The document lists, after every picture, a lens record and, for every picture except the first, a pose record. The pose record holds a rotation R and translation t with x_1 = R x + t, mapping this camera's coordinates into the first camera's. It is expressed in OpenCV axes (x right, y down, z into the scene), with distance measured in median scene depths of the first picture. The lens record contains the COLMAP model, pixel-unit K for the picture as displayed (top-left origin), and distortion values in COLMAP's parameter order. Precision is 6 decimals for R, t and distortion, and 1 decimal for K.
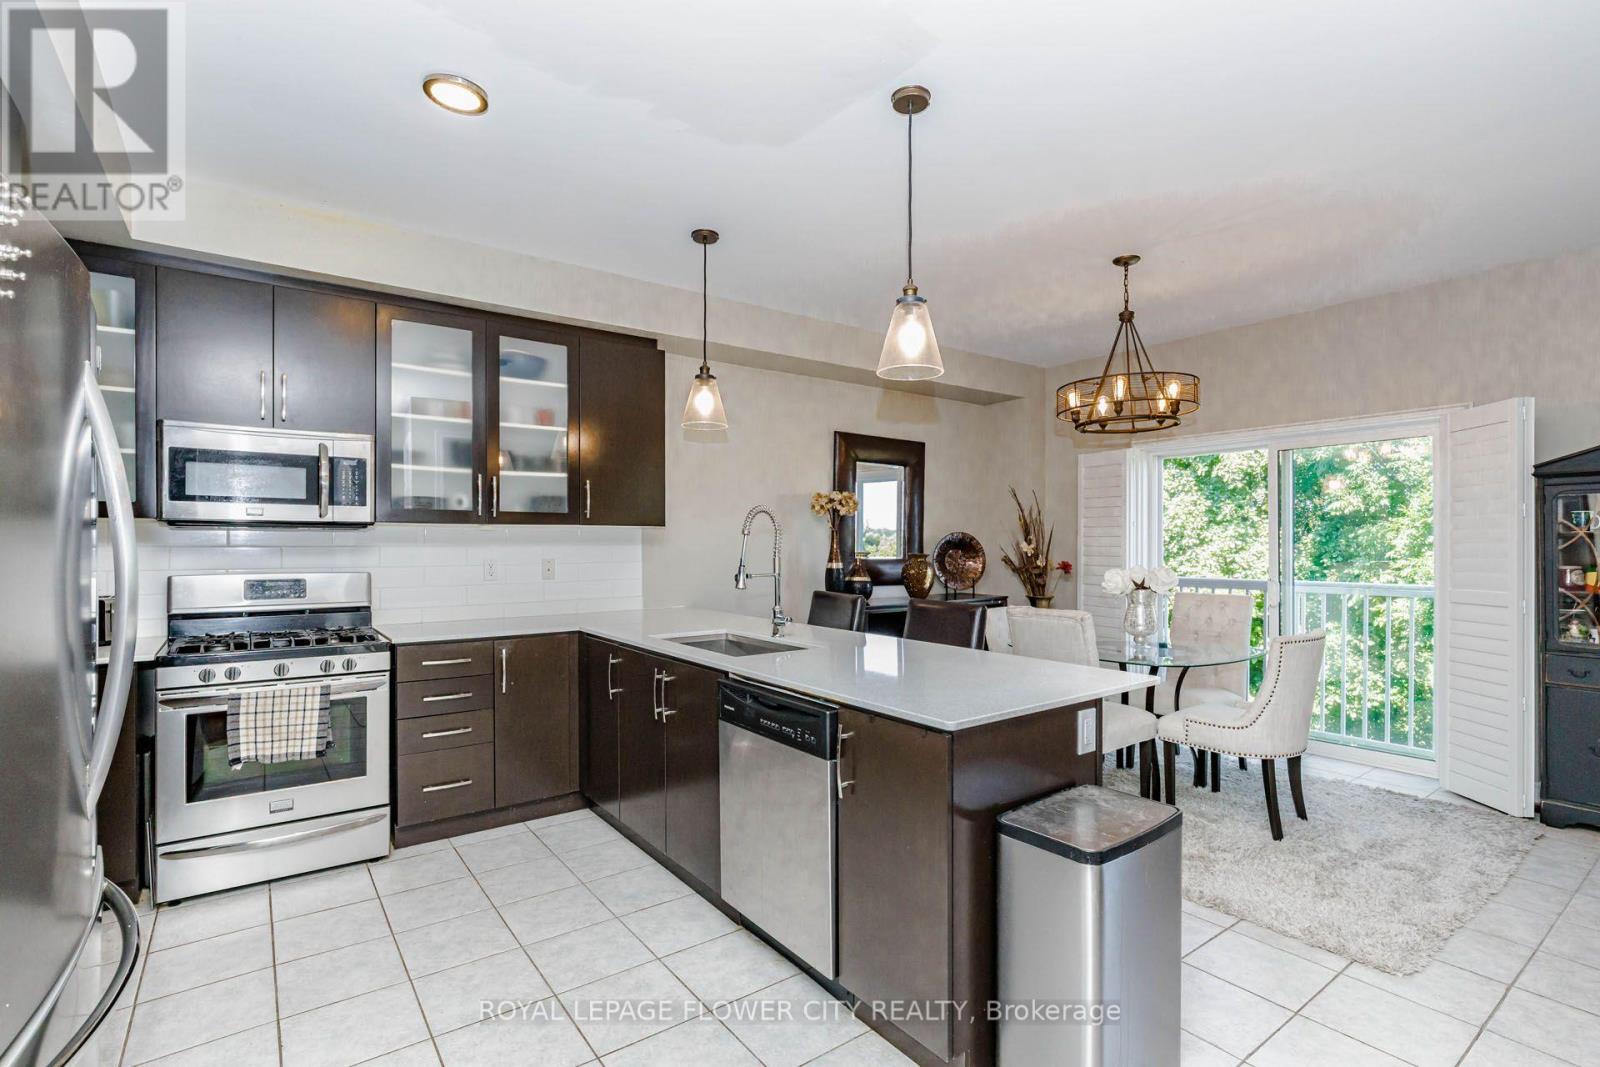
lens RADIAL K [[768.3, 0, 800.0], [0, 768.3, 533.5], [0, 0, 1]] dist [-0.018465, -0.000021]
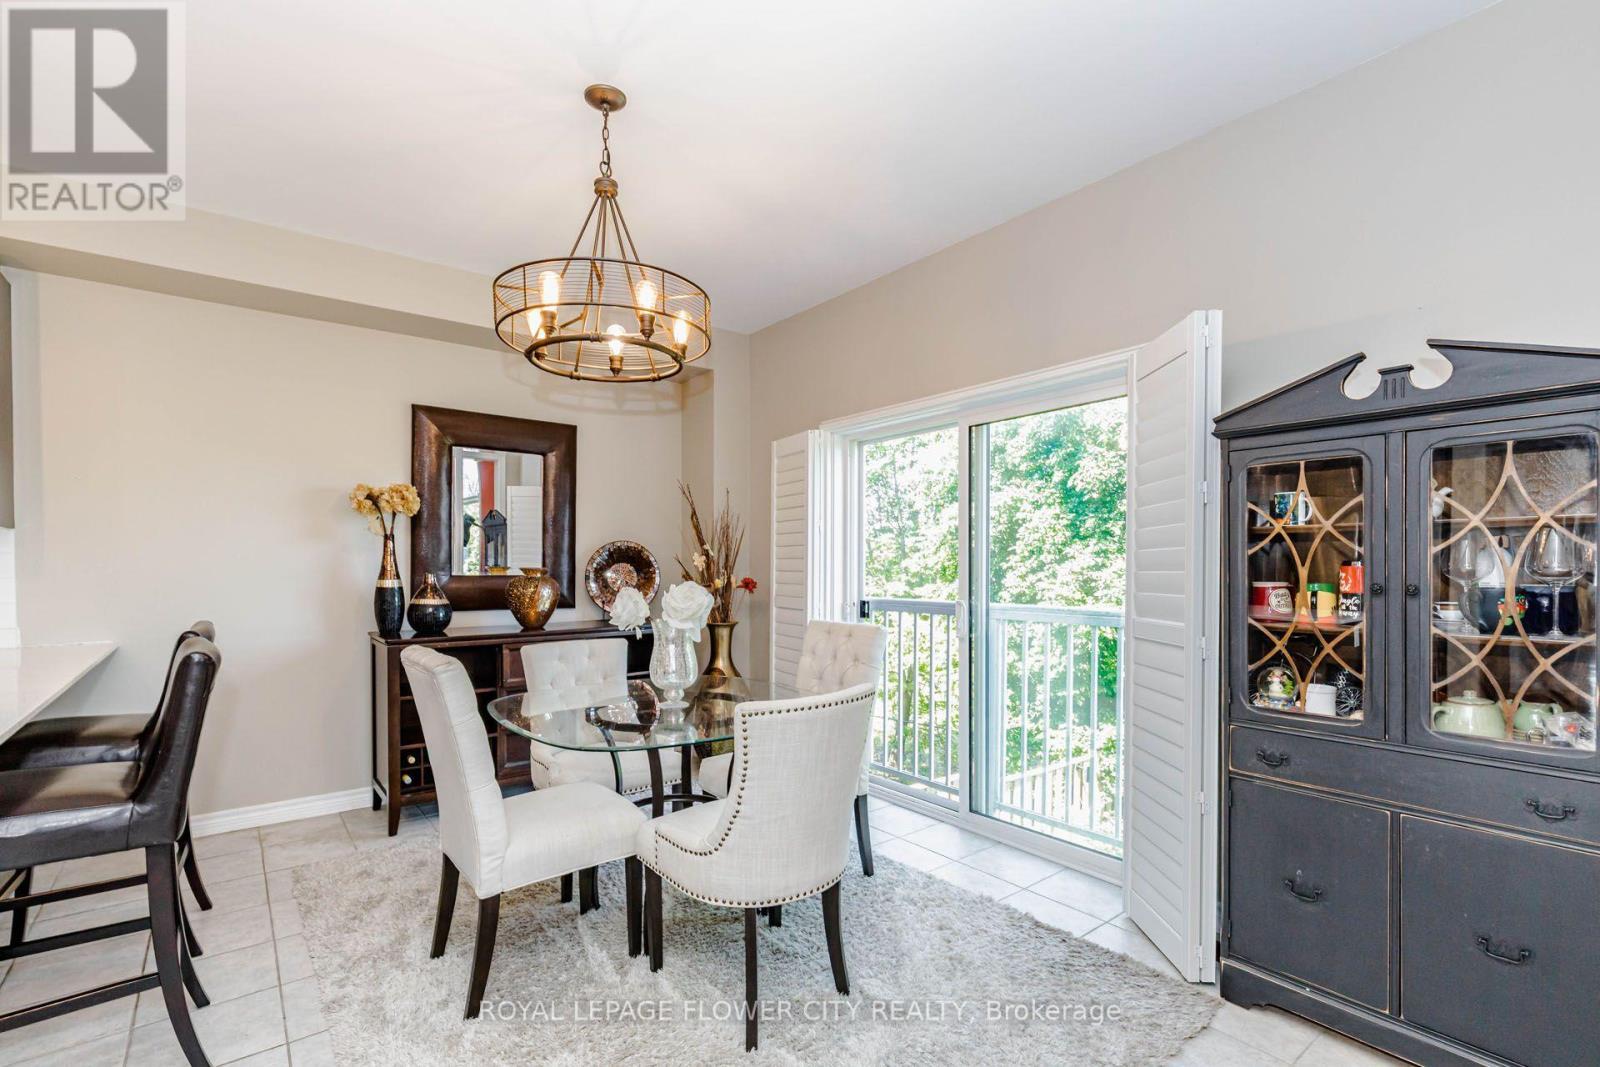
lens RADIAL K [[728.9, 0, 803.0], [0, 728.9, 562.5], [0, 0, 1]] dist [-0.000109, -0.016344]
pose [[0.999551, -0.002081, 0.029884, 0.400484], [0.001756, 0.999939, 0.010894, 0.013215], [-0.029905, -0.010836, 0.999494, 0.270576]]
